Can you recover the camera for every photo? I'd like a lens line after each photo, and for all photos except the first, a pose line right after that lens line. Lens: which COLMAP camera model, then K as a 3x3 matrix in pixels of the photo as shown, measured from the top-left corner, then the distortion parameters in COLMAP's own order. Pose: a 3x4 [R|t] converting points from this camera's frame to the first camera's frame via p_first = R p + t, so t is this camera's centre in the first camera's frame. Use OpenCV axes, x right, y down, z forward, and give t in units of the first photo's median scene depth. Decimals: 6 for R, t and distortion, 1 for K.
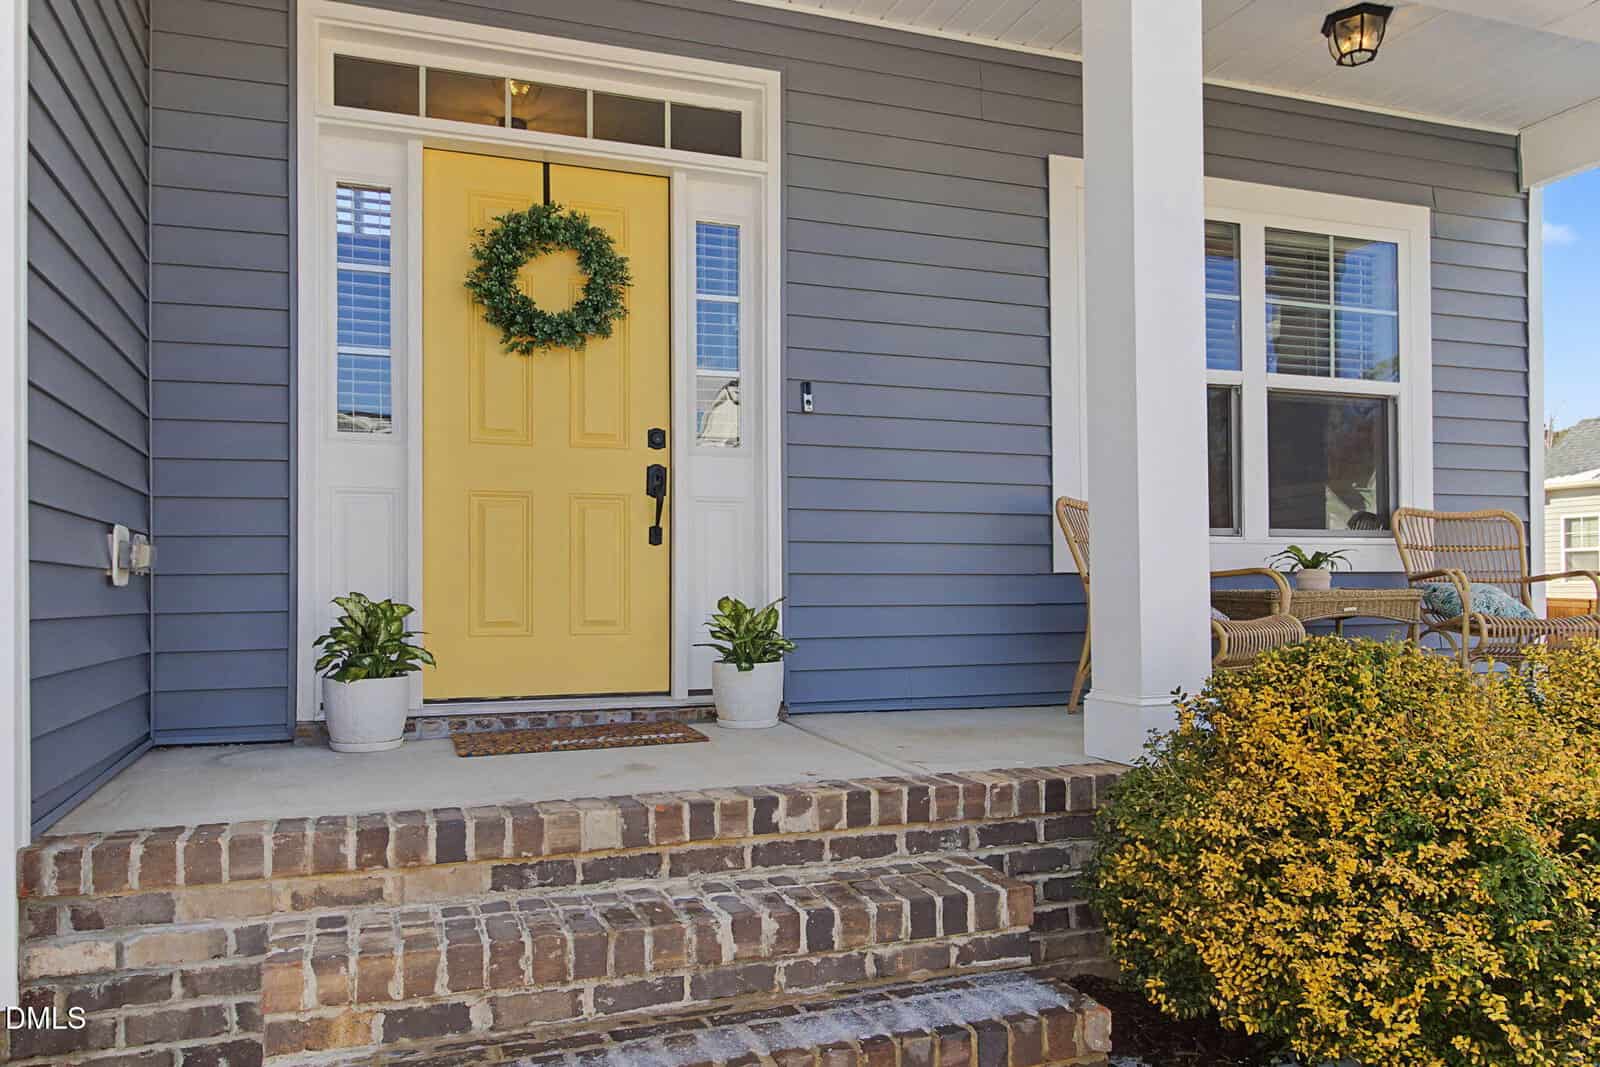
lens RADIAL K [[1083.4, 0, 803.0], [0, 1083.4, 596.4], [0, 0, 1]] dist [-0.000372, 0.000184]
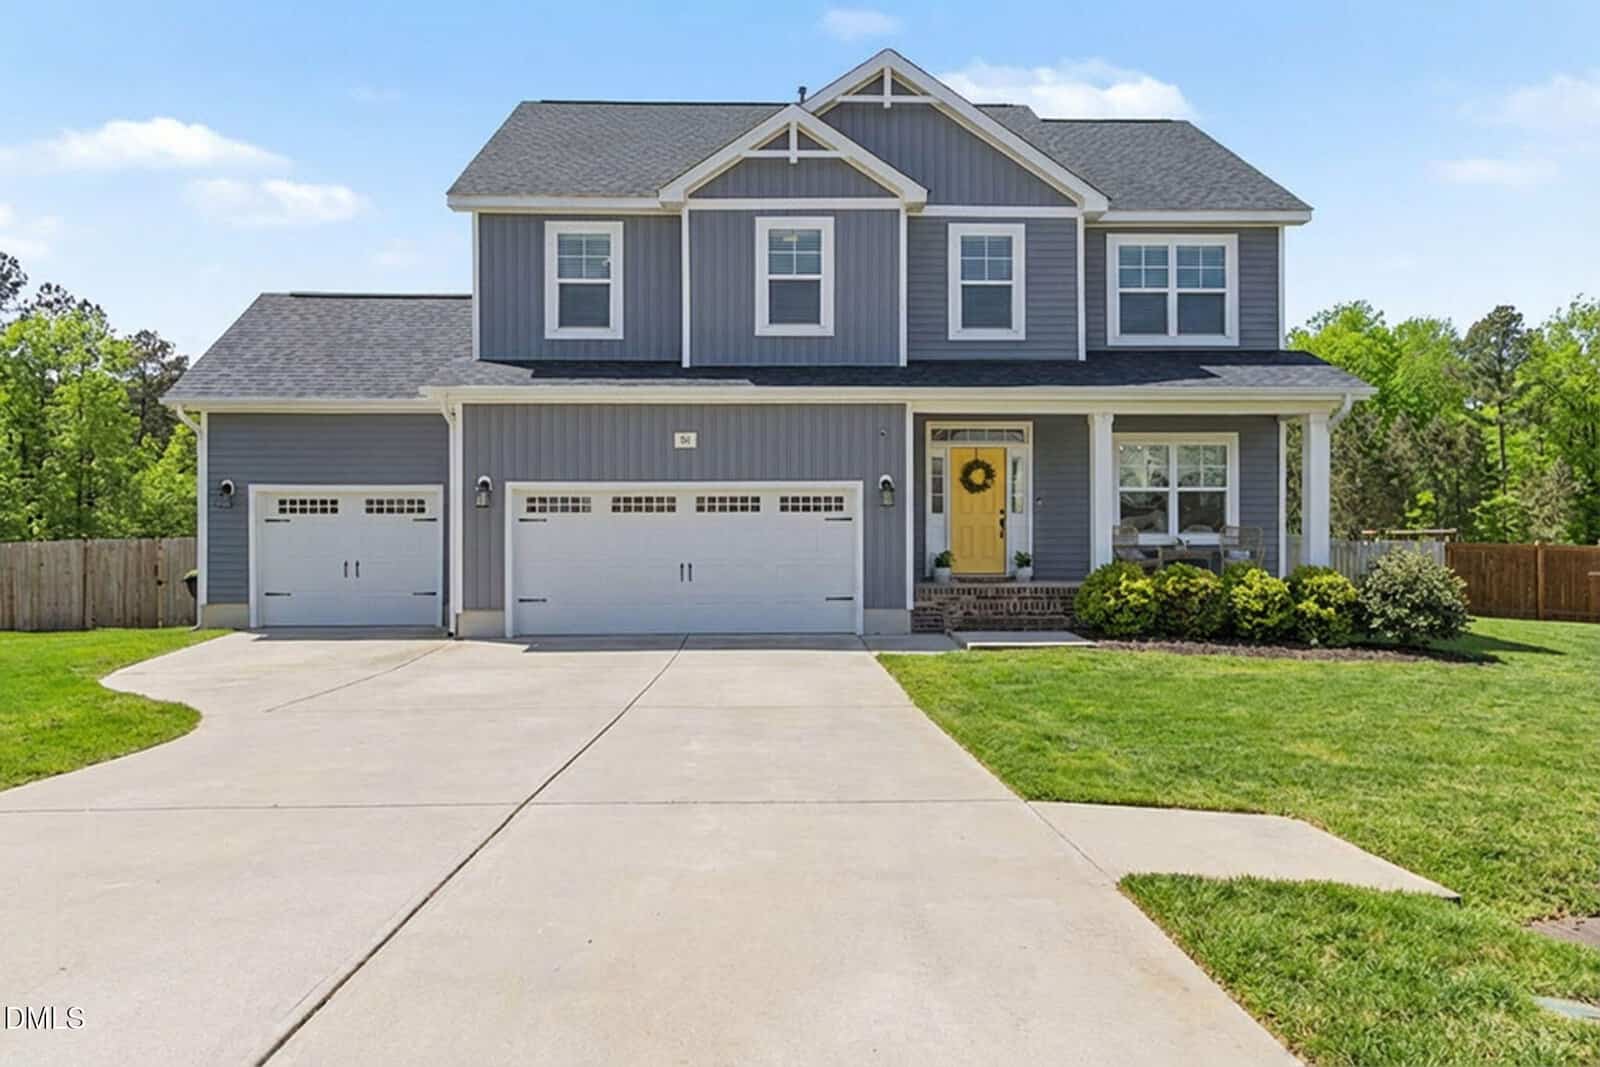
lens RADIAL K [[1140.6, 0, 822.1], [0, 1140.6, 504.4], [0, 0, 1]] dist [0.001095, 0.002471]
pose [[0.956313, 0.005026, -0.292301, 0.499970], [-0.005082, 0.999987, 0.000566, -0.180249], [0.292300, 0.000944, 0.956326, -3.509581]]
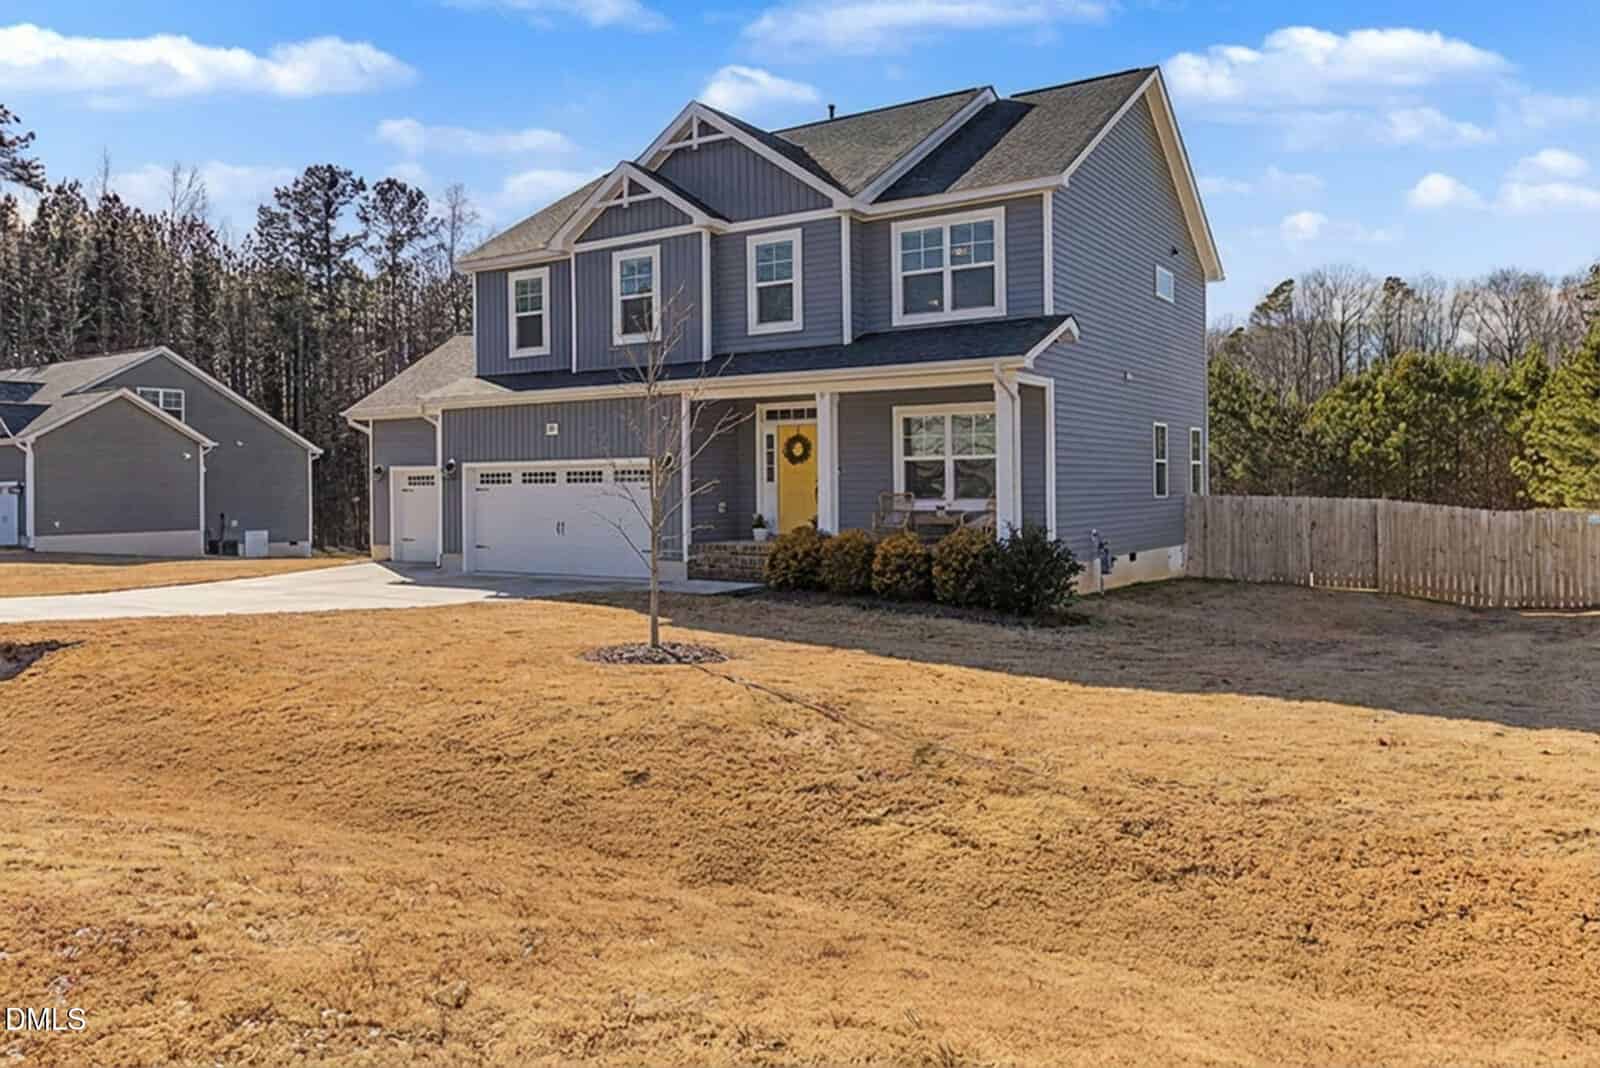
lens RADIAL K [[1134.2, 0, 824.1], [0, 1134.2, 495.1], [0, 0, 1]] dist [0.000918, -0.001158]
pose [[0.626735, 0.012504, -0.779132, 3.885011], [0.009227, 0.999682, 0.023466, -0.206427], [0.779178, -0.021896, 0.626420, -2.156510]]
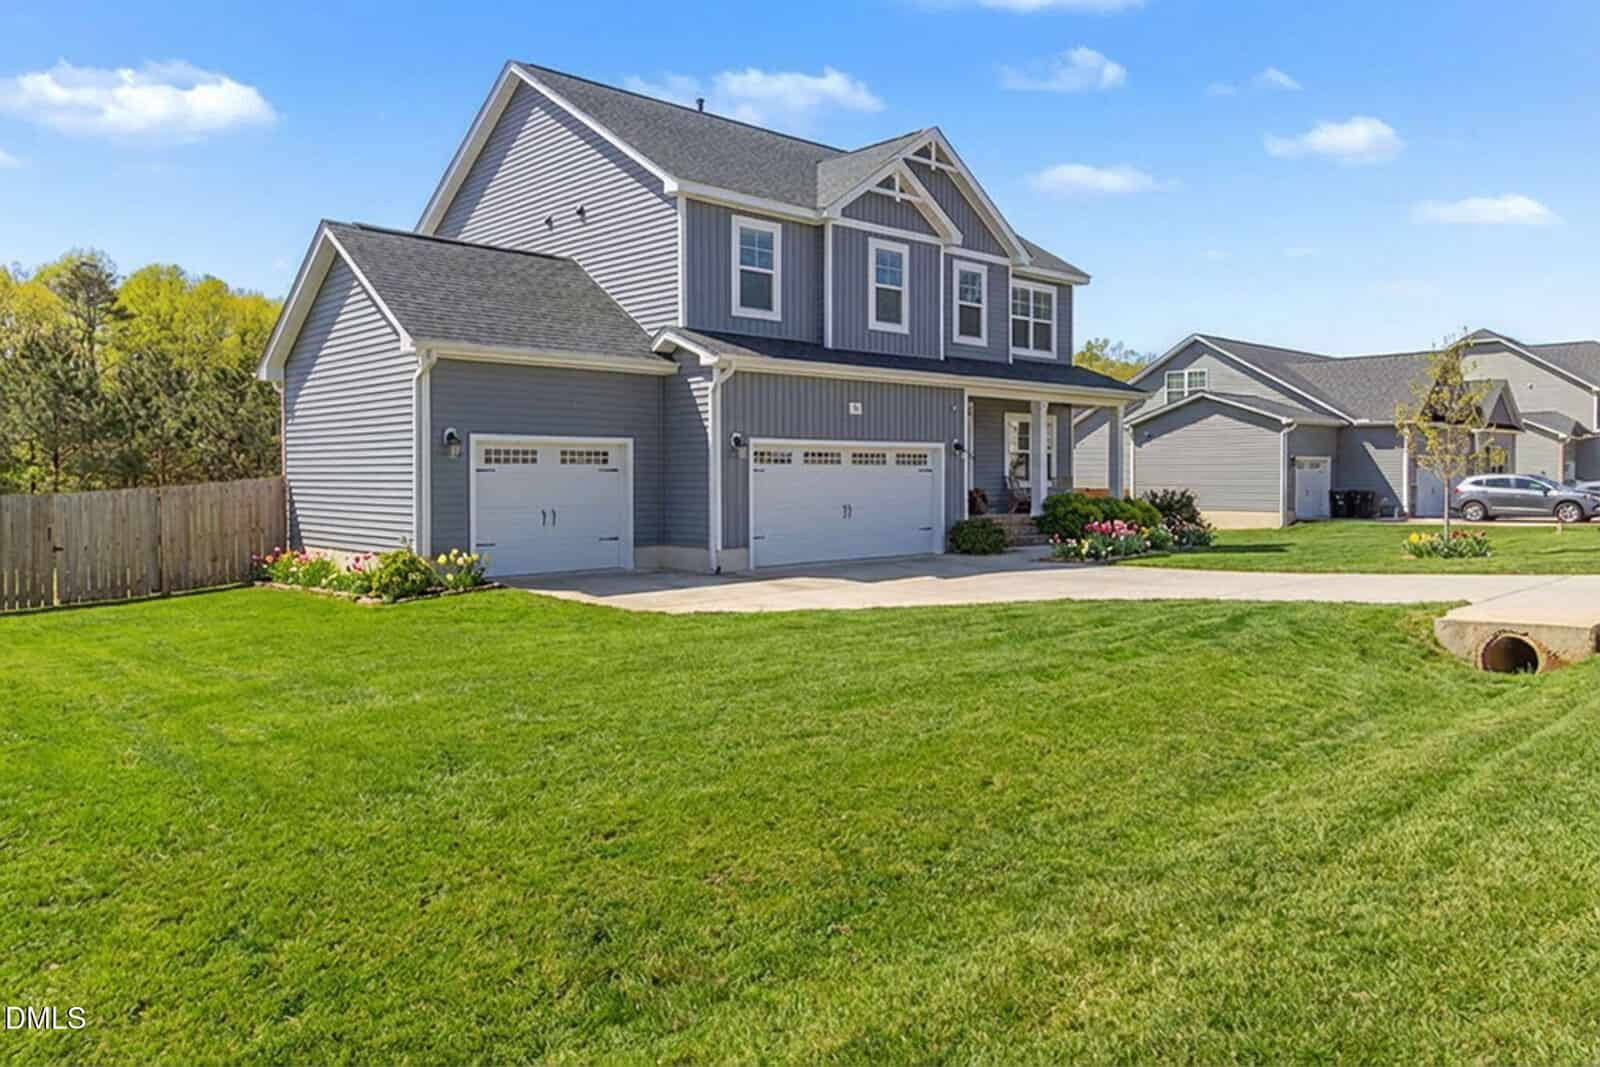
lens RADIAL K [[1140.6, 0, 822.1], [0, 1140.6, 504.4], [0, 0, 1]] dist [0.001095, 0.002471]
pose [[0.903197, -0.002992, 0.429216, -3.561573], [-0.011421, 0.999454, 0.031000, -0.125226], [-0.429074, -0.032901, 0.902670, -4.440704]]
